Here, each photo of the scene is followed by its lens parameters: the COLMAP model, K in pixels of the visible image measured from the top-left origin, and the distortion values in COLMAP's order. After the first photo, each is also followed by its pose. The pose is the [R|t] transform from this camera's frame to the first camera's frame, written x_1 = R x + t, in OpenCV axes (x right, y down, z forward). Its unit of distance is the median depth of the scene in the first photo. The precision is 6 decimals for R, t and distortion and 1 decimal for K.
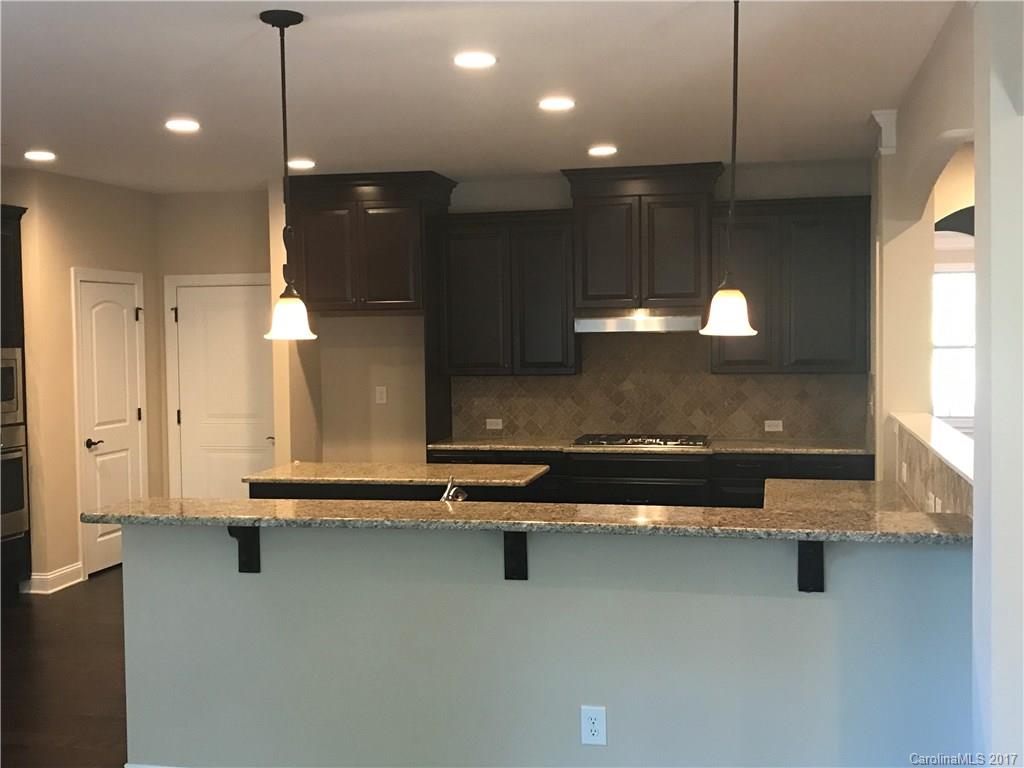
lens RADIAL K [[1182.8, 0, 504.6], [0, 1182.8, 377.4], [0, 0, 1]] dist [0.020570, 0.000000]
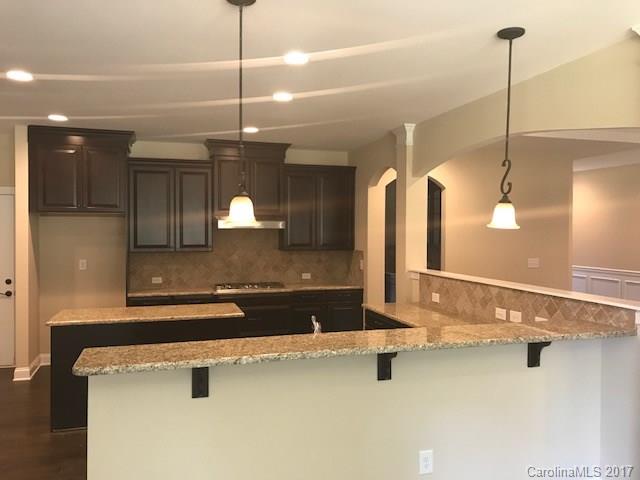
lens RADIAL K [[526.8, 0, 324.0], [0, 526.8, 240.2], [0, 0, 1]] dist [0.009150, -0.013821]
pose [[0.851517, 0.004926, 0.524304, -0.218679], [0.007346, 0.999746, -0.021323, -0.000995], [-0.524275, 0.022009, 0.851264, 0.220660]]
